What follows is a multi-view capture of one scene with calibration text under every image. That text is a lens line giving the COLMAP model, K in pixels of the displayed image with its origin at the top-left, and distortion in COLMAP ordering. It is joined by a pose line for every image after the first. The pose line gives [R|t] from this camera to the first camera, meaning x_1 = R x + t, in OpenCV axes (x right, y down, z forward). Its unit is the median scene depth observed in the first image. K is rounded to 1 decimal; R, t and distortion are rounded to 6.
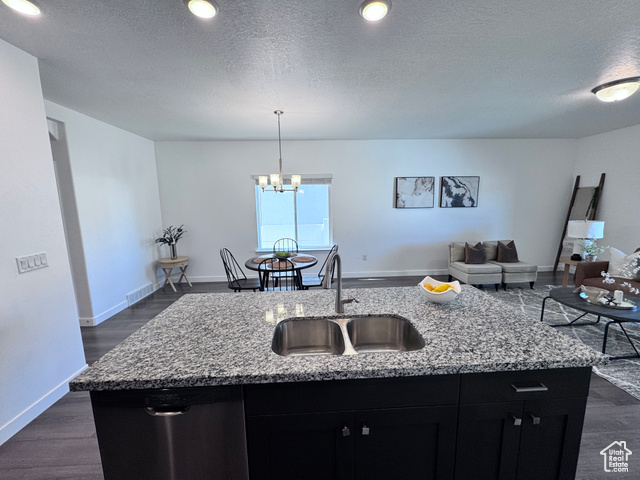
lens RADIAL K [[255.7, 0, 321.4], [0, 255.7, 238.6], [0, 0, 1]] dist [-0.002160, -0.000112]
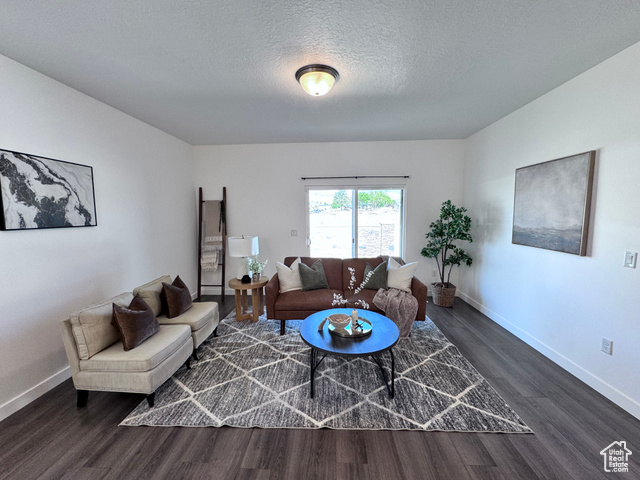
lens RADIAL K [[255.7, 0, 321.4], [0, 255.7, 238.6], [0, 0, 1]] dist [-0.002160, -0.000112]
pose [[0.097779, -0.084718, 0.991596, 0.155119], [0.151723, 0.985992, 0.069278, -0.071772], [-0.983575, 0.143674, 0.109263, 0.548372]]
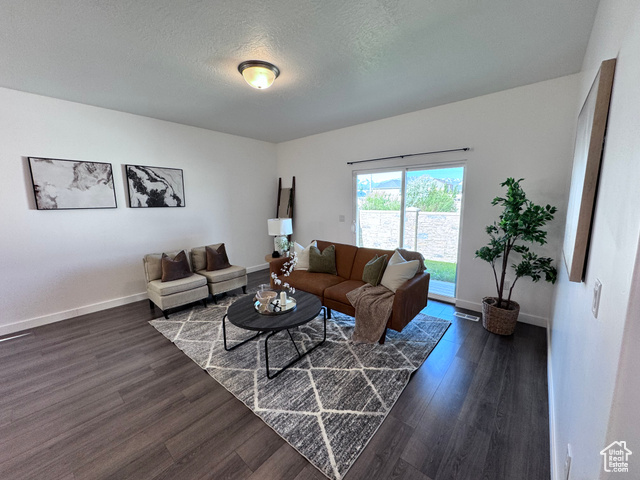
lens RADIAL K [[255.7, 0, 321.4], [0, 255.7, 238.6], [0, 0, 1]] dist [-0.002160, -0.000112]
pose [[0.688143, -0.095371, 0.719280, 0.337510], [0.101969, 0.994197, 0.034269, -0.005669], [-0.718374, 0.049762, 0.693875, 0.129670]]
